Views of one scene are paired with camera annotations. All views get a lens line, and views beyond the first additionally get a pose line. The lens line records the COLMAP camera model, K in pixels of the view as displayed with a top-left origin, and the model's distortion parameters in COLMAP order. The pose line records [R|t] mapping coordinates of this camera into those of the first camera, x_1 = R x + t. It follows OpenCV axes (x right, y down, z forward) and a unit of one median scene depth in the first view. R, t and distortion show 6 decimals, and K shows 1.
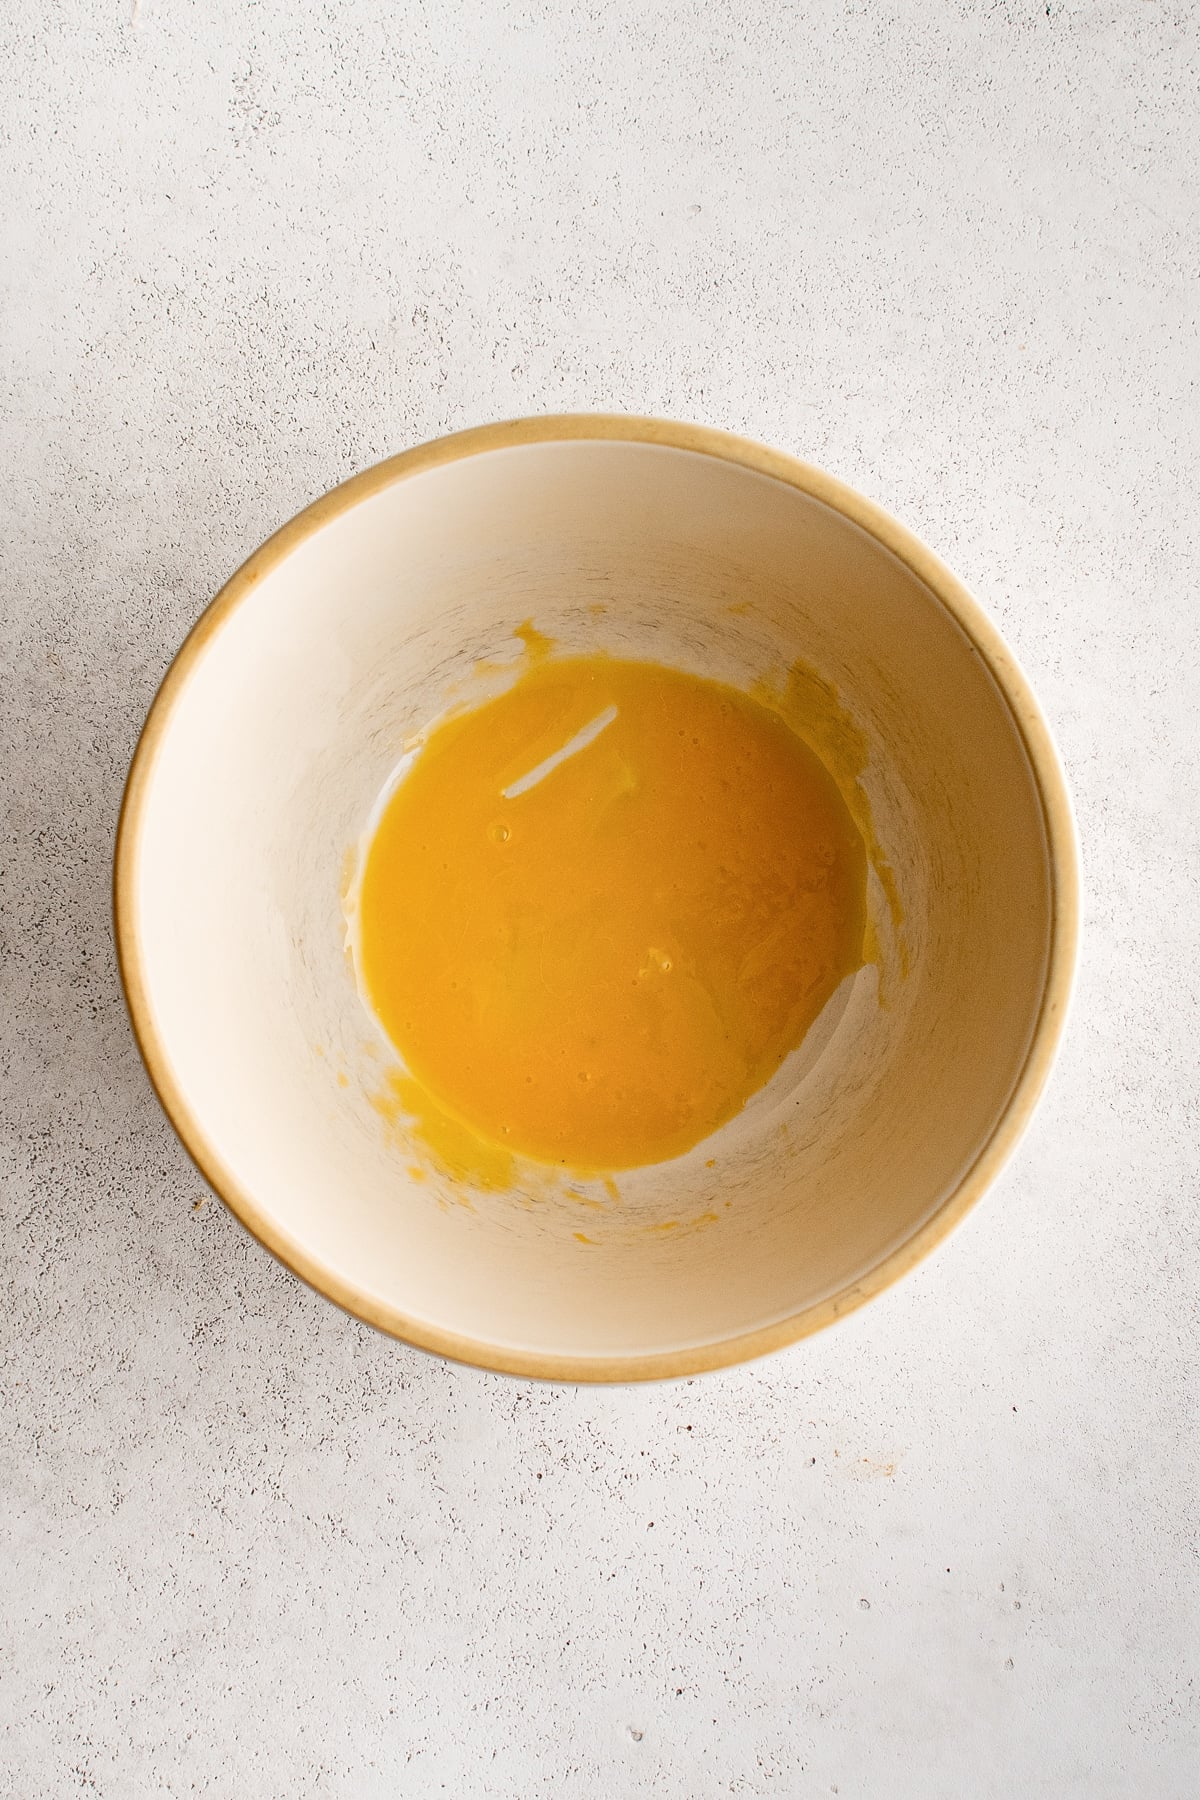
lens RADIAL K [[10783.1, 0, 600.7], [0, 10783.1, 896.8], [0, 0, 1]] dist [0.341404, 0.000000]
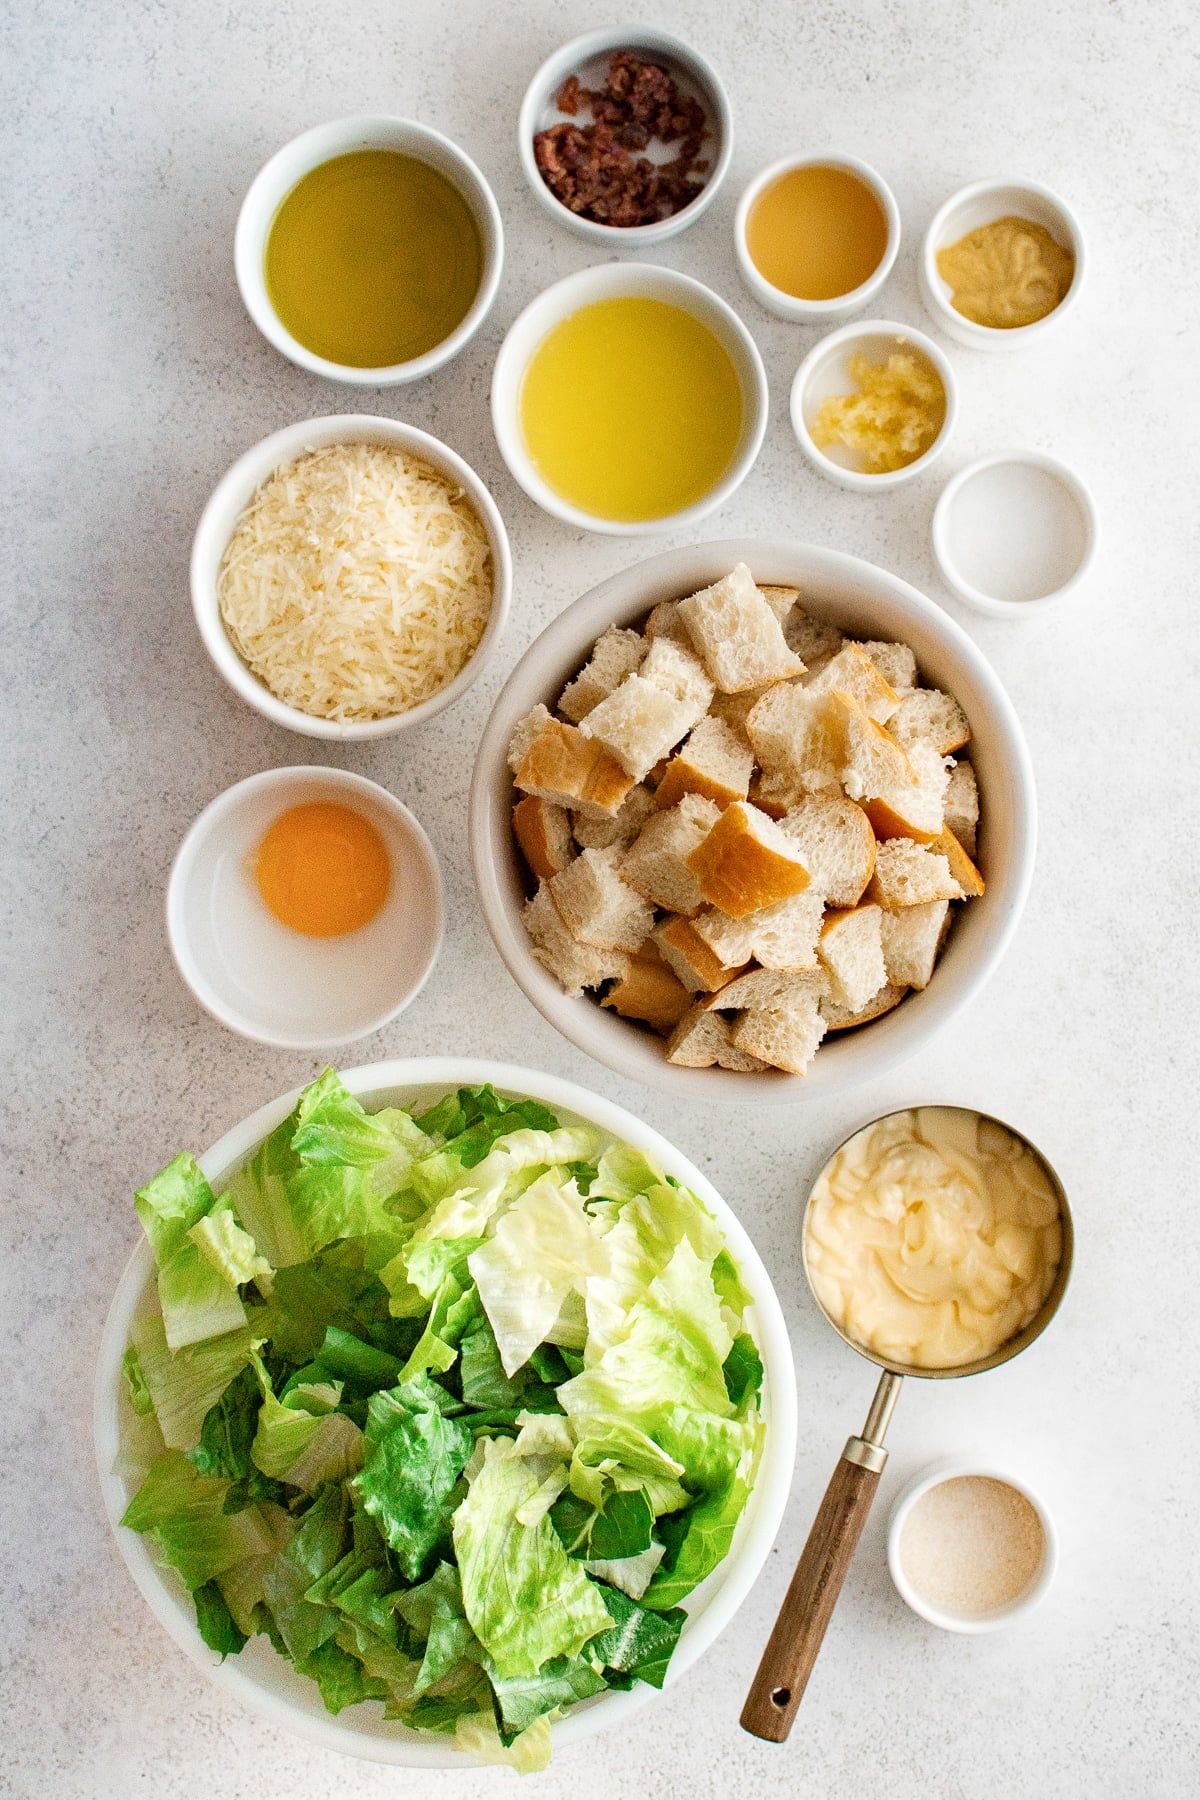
lens RADIAL K [[10783.1, 0, 599.4], [0, 10783.1, 899.4], [0, 0, 1]] dist [0.341404, 0.000000]
pose [[0.994037, -0.108976, -0.003787, 0.003530], [0.109012, 0.993979, 0.011051, -0.001839], [0.002560, -0.011398, 0.999932, -0.296701]]
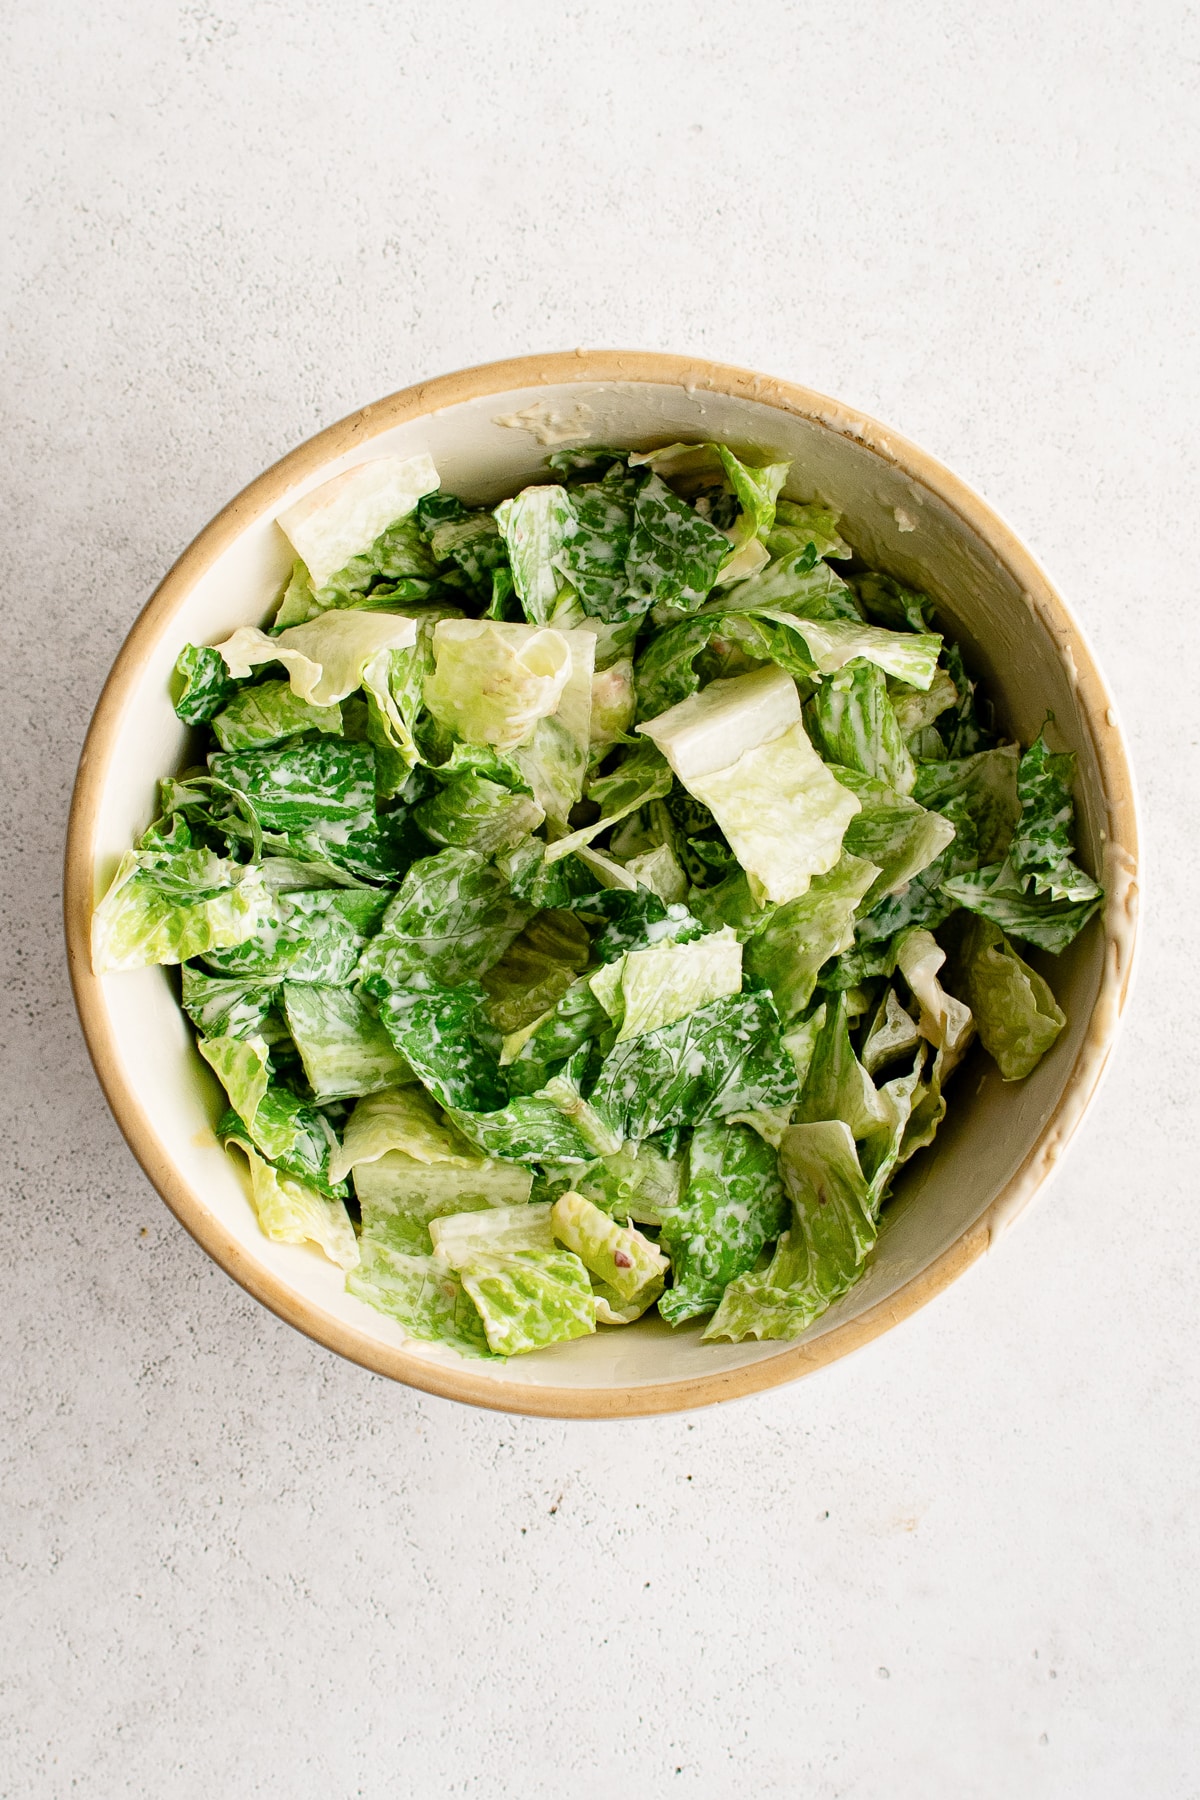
lens RADIAL K [[10783.1, 0, 621.4], [0, 10783.1, 855.4], [0, 0, 1]] dist [0.341404, 0.000000]
pose [[0.999999, 0.000005, -0.001253, 0.003638], [-0.000007, 0.999999, -0.001694, -0.001377], [0.001253, 0.001694, 0.999998, 0.096088]]
